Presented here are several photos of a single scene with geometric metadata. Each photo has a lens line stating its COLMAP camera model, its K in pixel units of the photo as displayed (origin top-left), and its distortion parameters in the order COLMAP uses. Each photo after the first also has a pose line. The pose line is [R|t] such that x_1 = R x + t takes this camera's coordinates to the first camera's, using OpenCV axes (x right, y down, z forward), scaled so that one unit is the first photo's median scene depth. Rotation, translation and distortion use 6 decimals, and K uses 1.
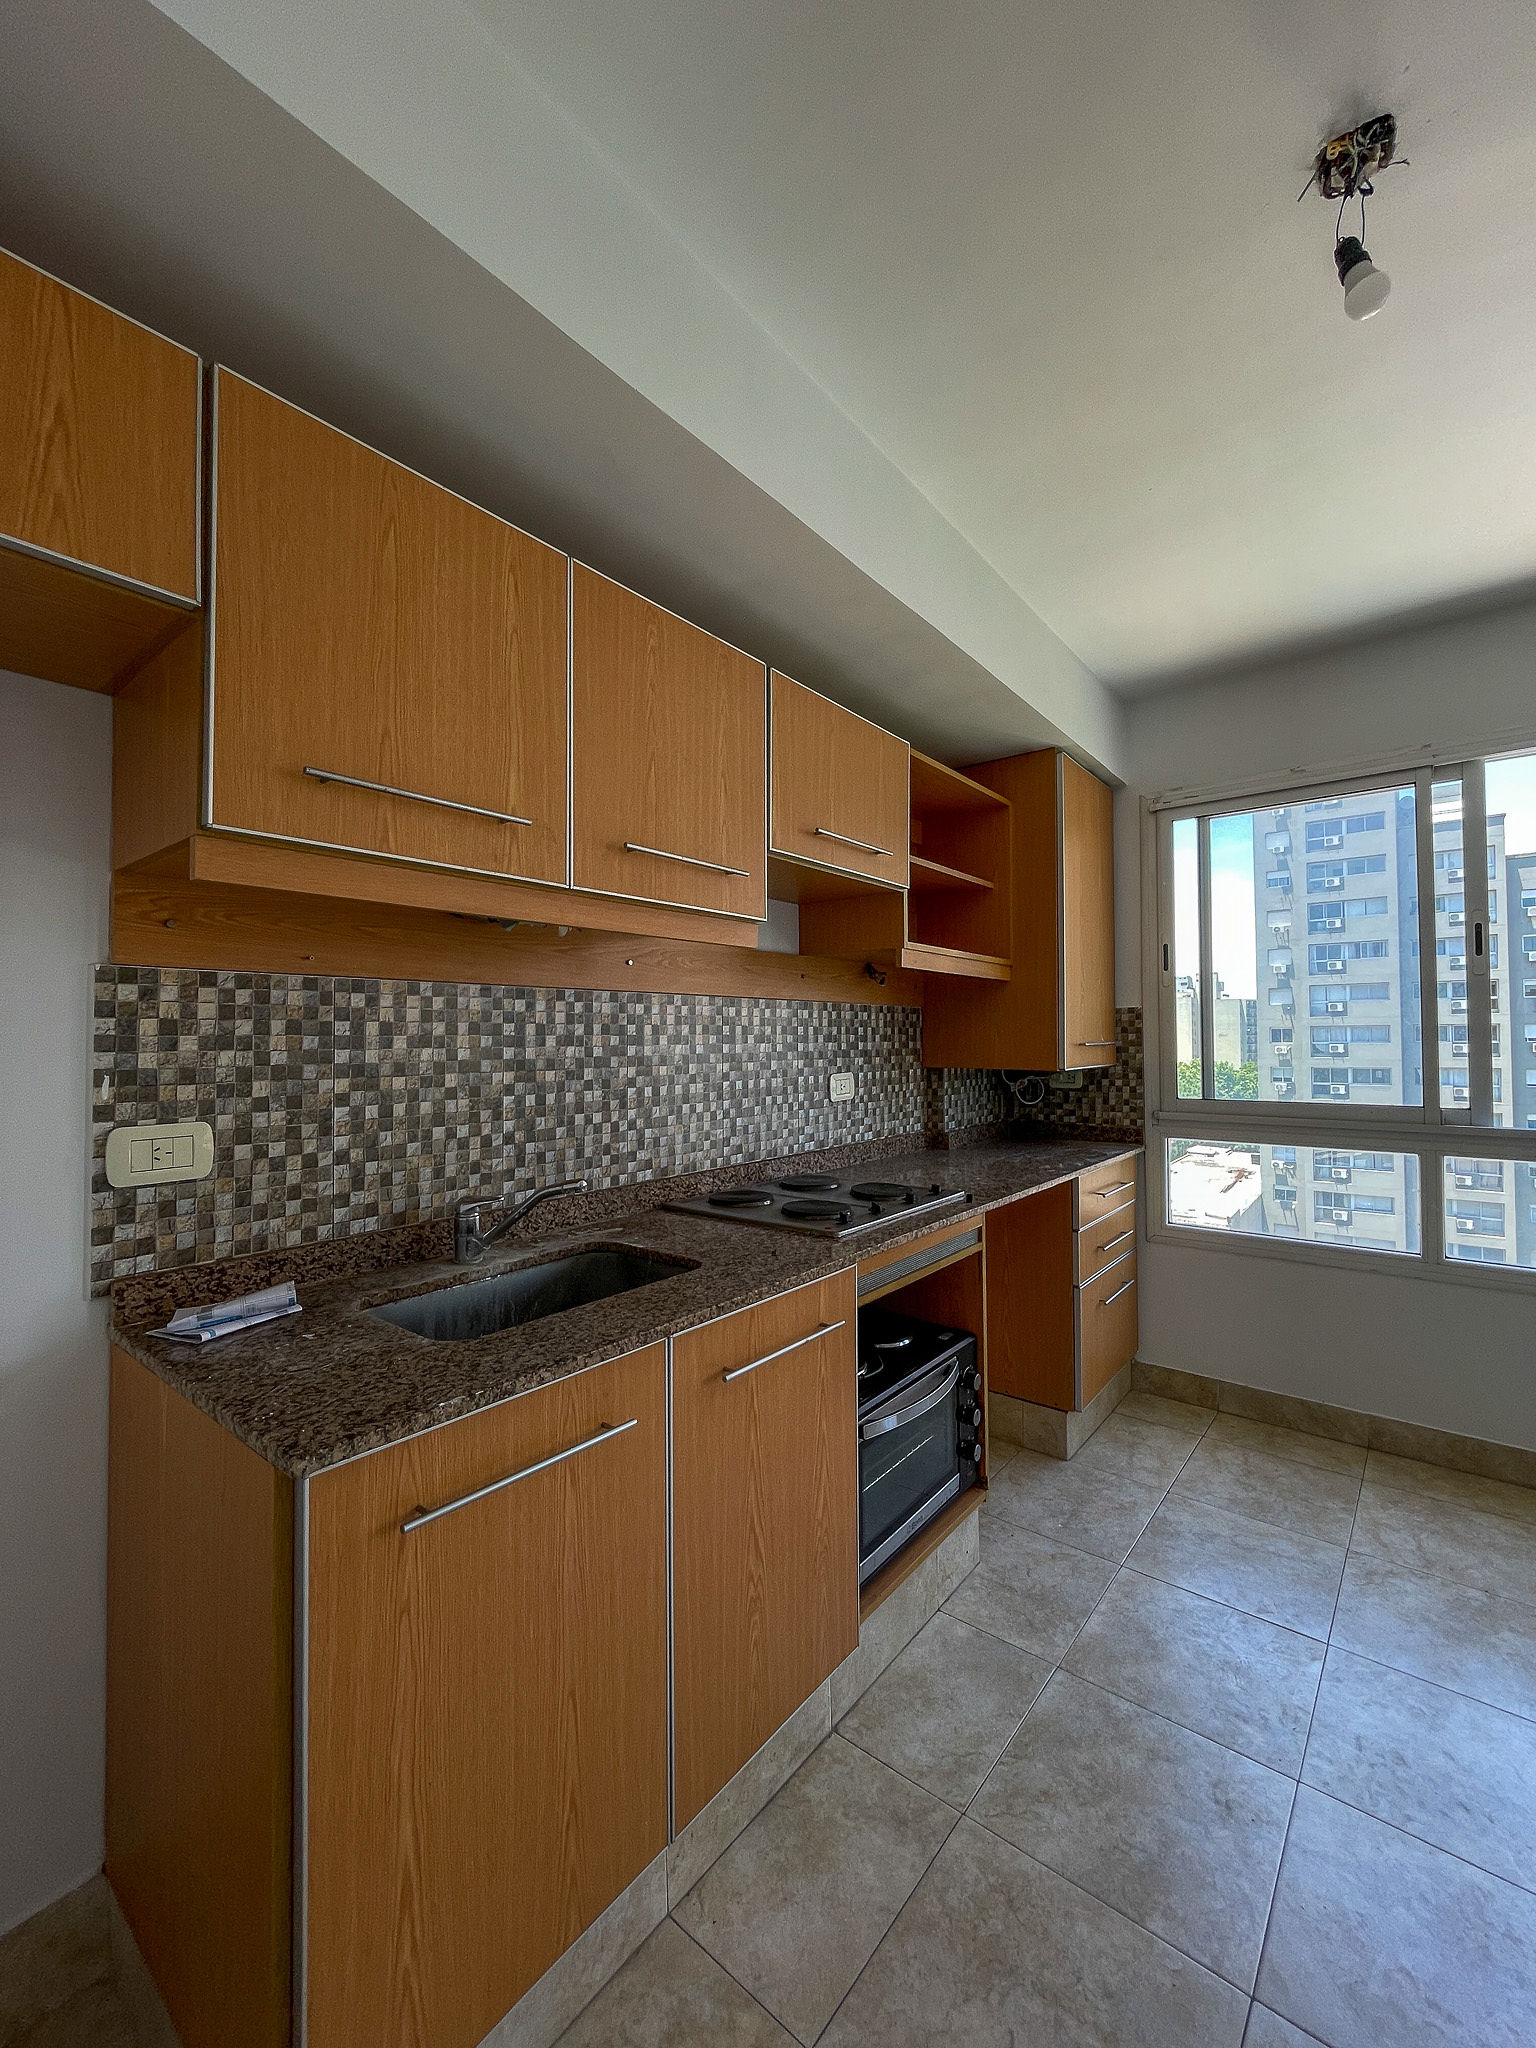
lens RADIAL K [[830.6, 0, 773.3], [0, 830.6, 1025.5], [0, 0, 1]] dist [-0.001657, -0.000464]
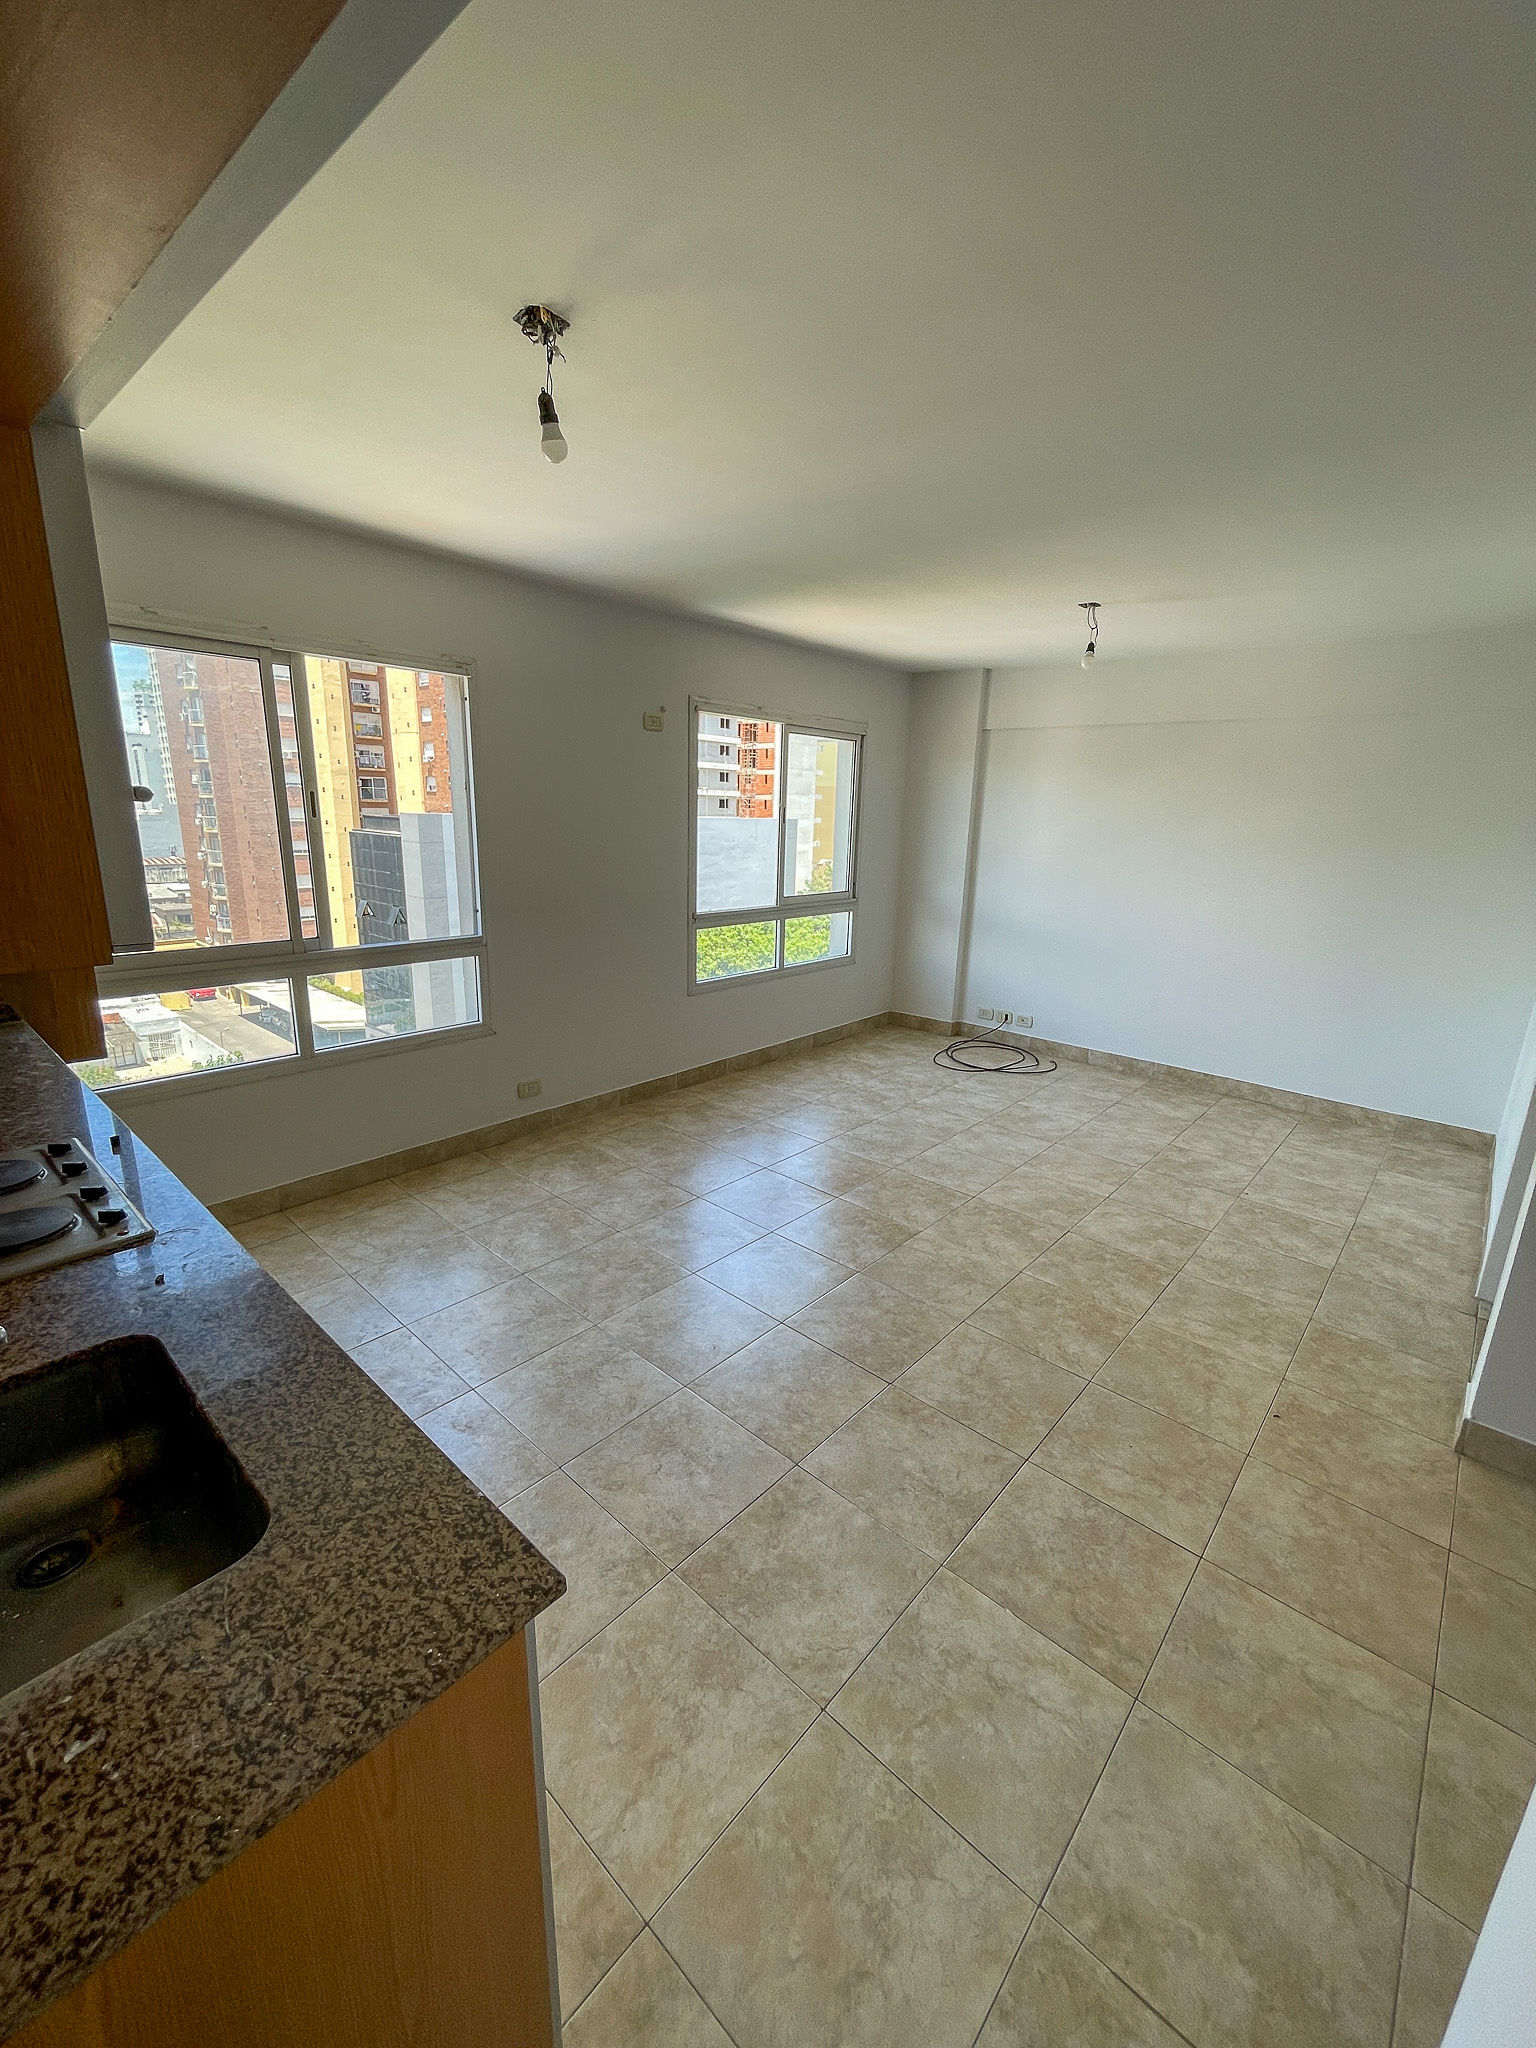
lens RADIAL K [[830.6, 0, 773.3], [0, 830.6, 1025.5], [0, 0, 1]] dist [-0.001657, -0.000464]
pose [[0.039169, -0.246253, 0.968414, -0.622350], [-0.051656, 0.967363, 0.248075, -0.181711], [-0.997897, -0.059741, 0.025170, 0.337039]]
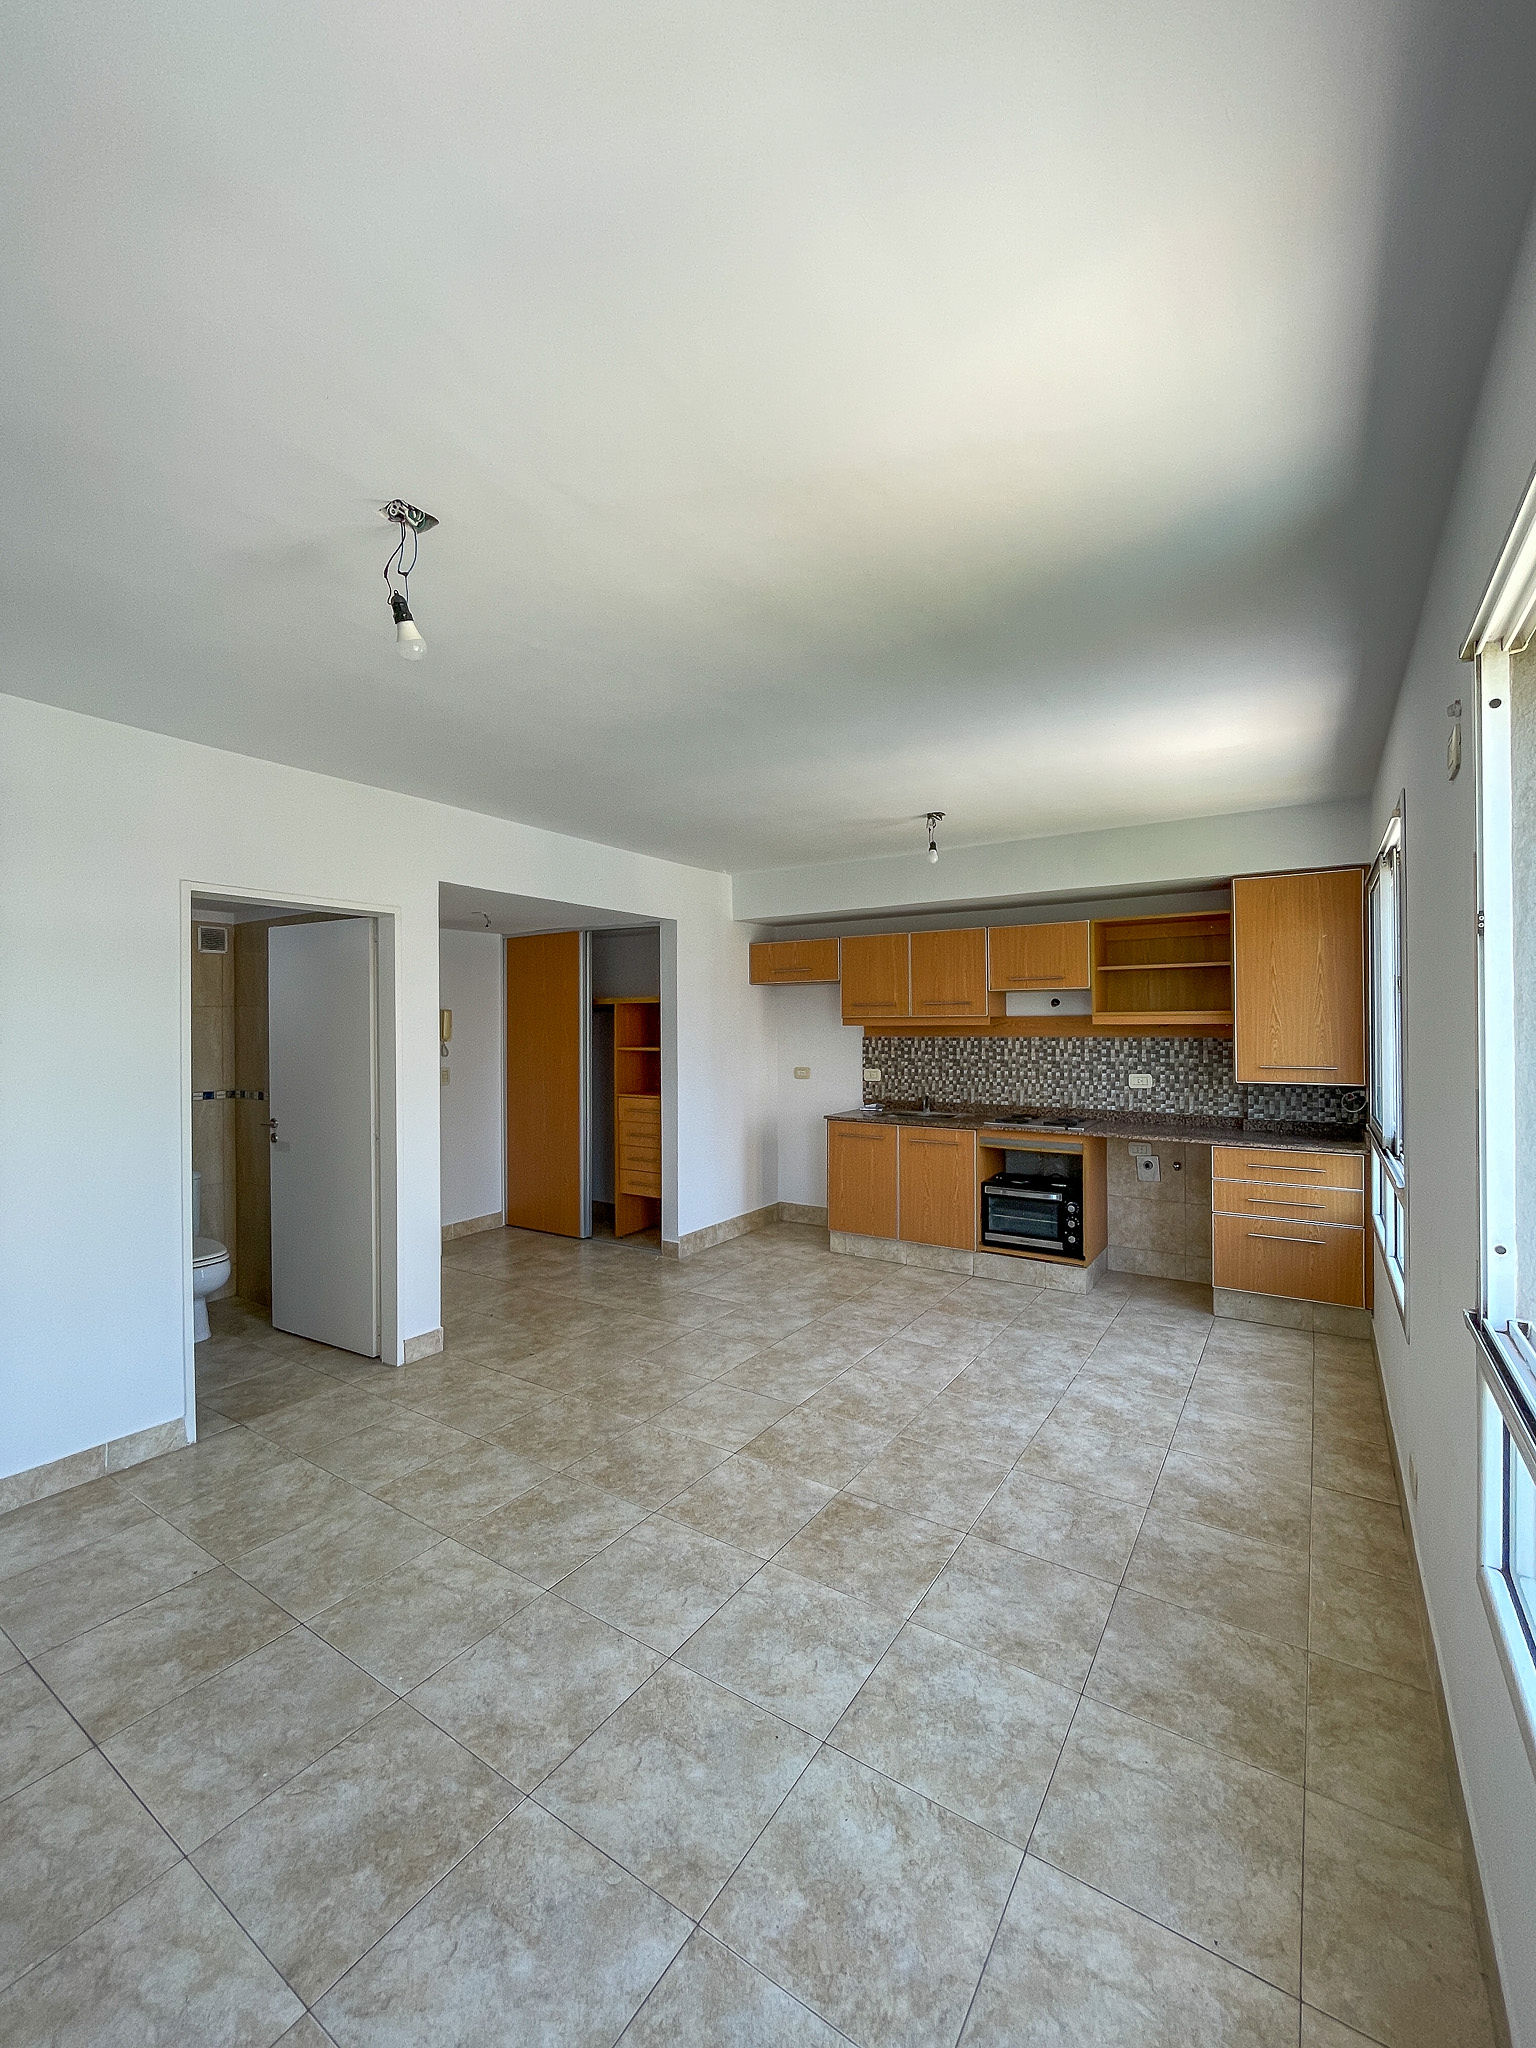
lens RADIAL K [[823.8, 0, 768.0], [0, 823.8, 1024.0], [0, 0, 1]] dist [0.017545, -0.000073]
pose [[0.101258, 0.009759, -0.994812, 2.784462], [0.026547, 0.999569, 0.012508, -0.153807], [0.994506, -0.027676, 0.100955, -0.062852]]
